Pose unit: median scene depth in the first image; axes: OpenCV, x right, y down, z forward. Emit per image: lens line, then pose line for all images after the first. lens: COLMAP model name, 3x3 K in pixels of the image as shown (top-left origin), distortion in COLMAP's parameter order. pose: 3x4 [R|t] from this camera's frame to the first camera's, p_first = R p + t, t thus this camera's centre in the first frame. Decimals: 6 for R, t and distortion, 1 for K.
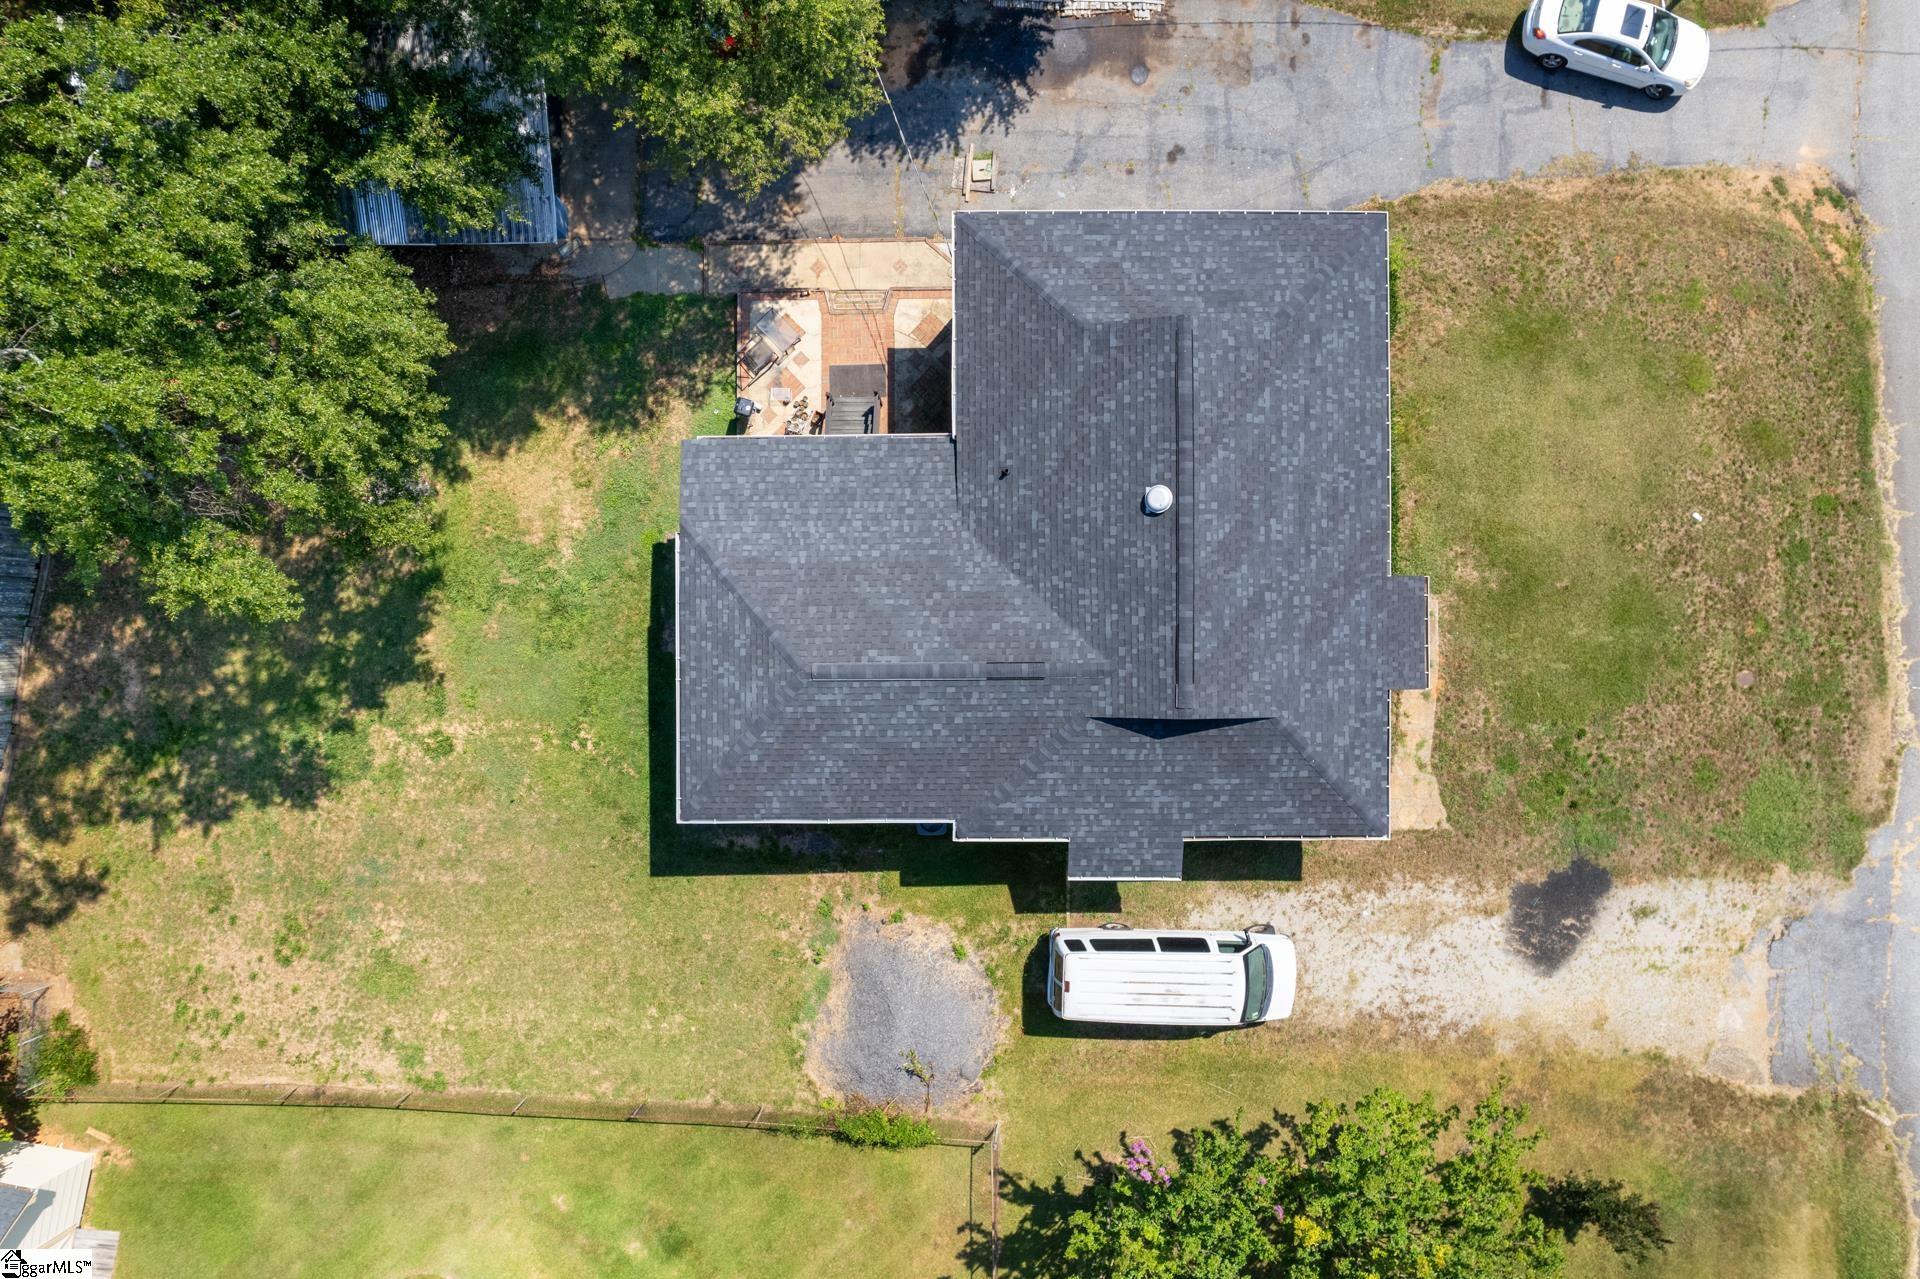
lens RADIAL K [[1231.2, 0, 973.6], [0, 1231.2, 637.7], [0, 0, 1]] dist [-0.079163, 0.071584]
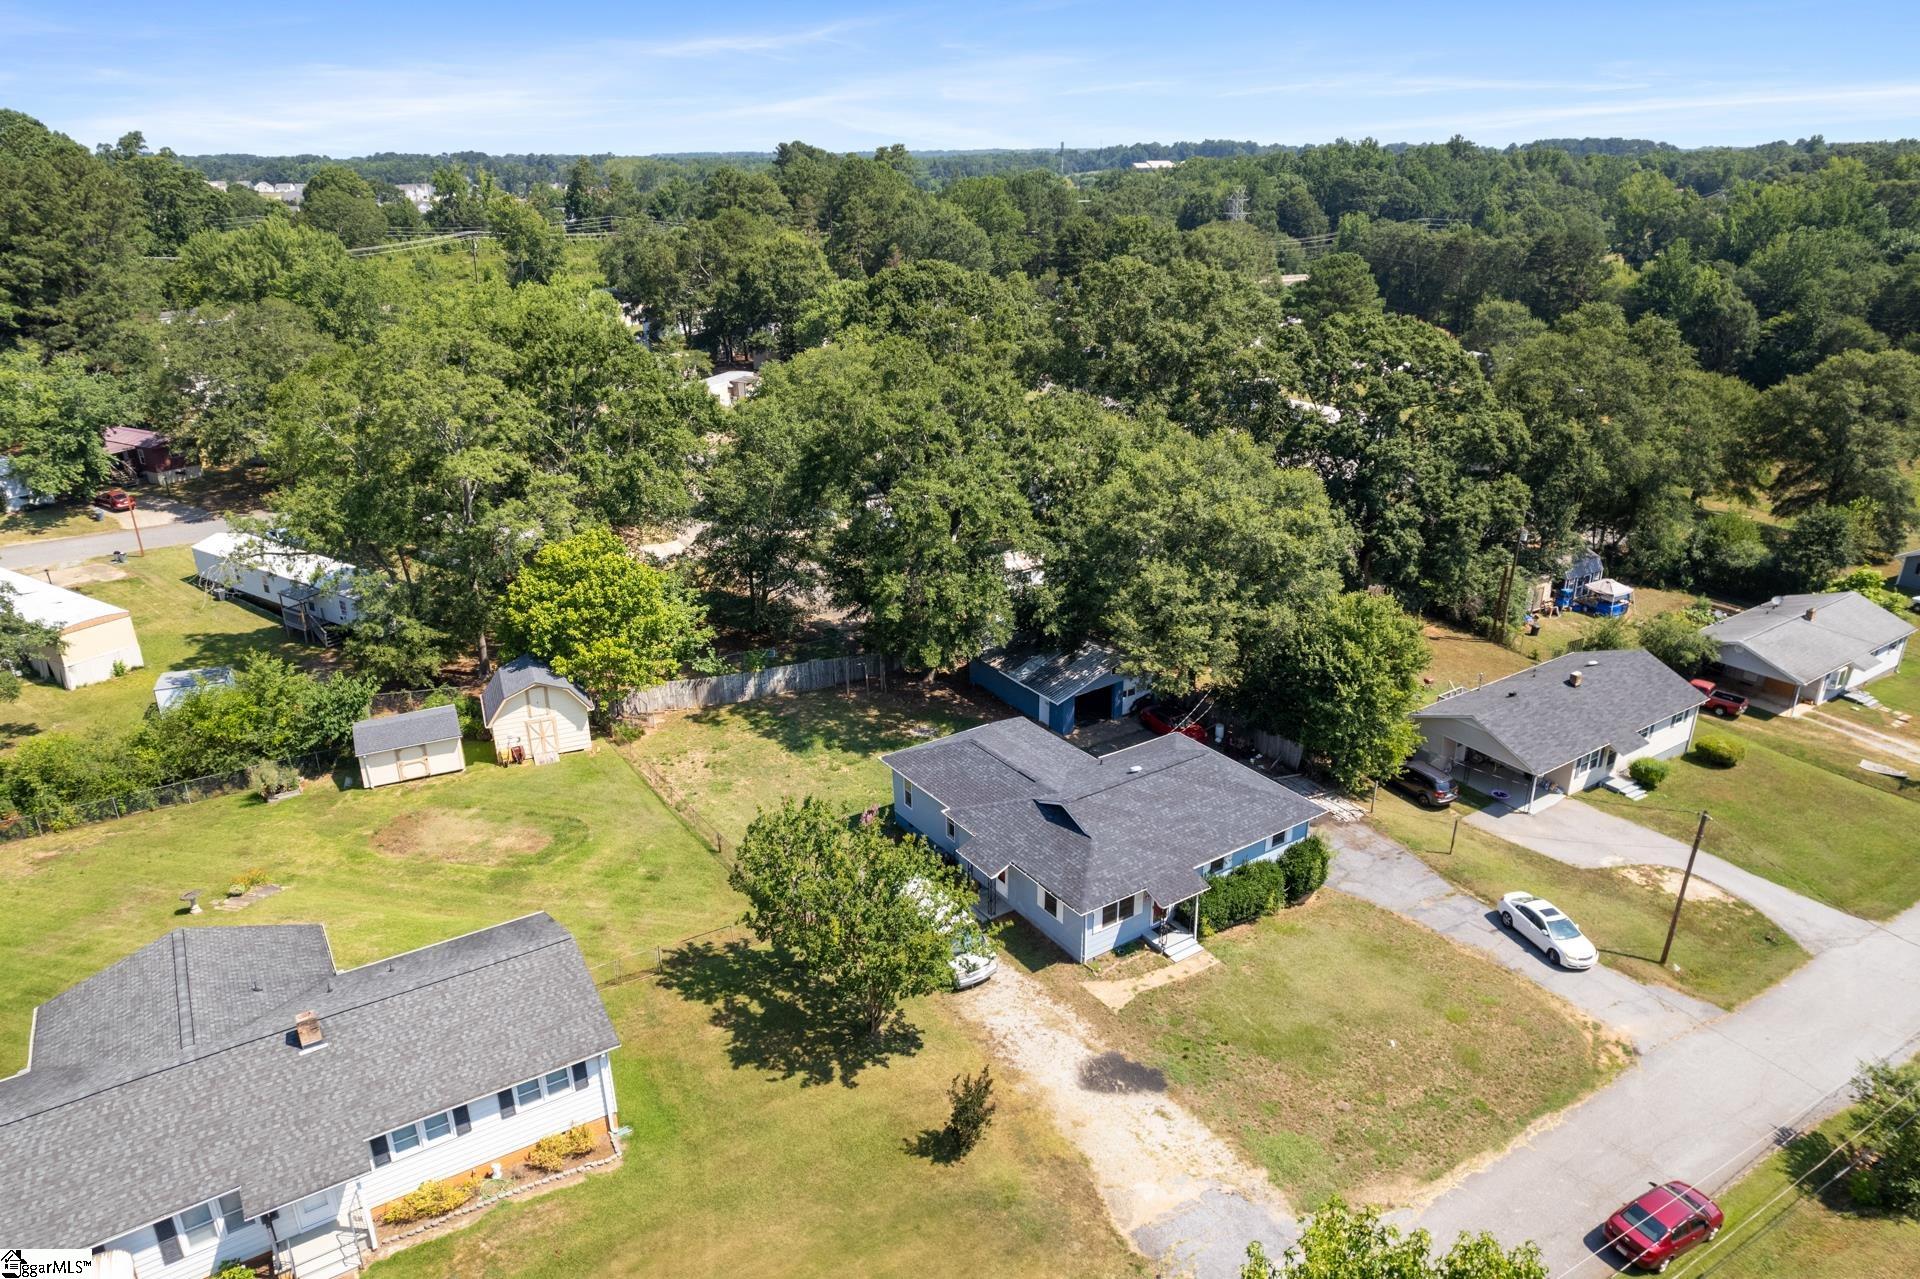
lens RADIAL K [[1231.2, 0, 973.6], [0, 1231.2, 637.7], [0, 0, 1]] dist [-0.079163, 0.071584]
pose [[0.564282, 0.304759, -0.767273, 1.312145], [-0.825581, 0.207465, -0.524760, 1.000455], [-0.000743, 0.929559, 0.368672, 0.010358]]
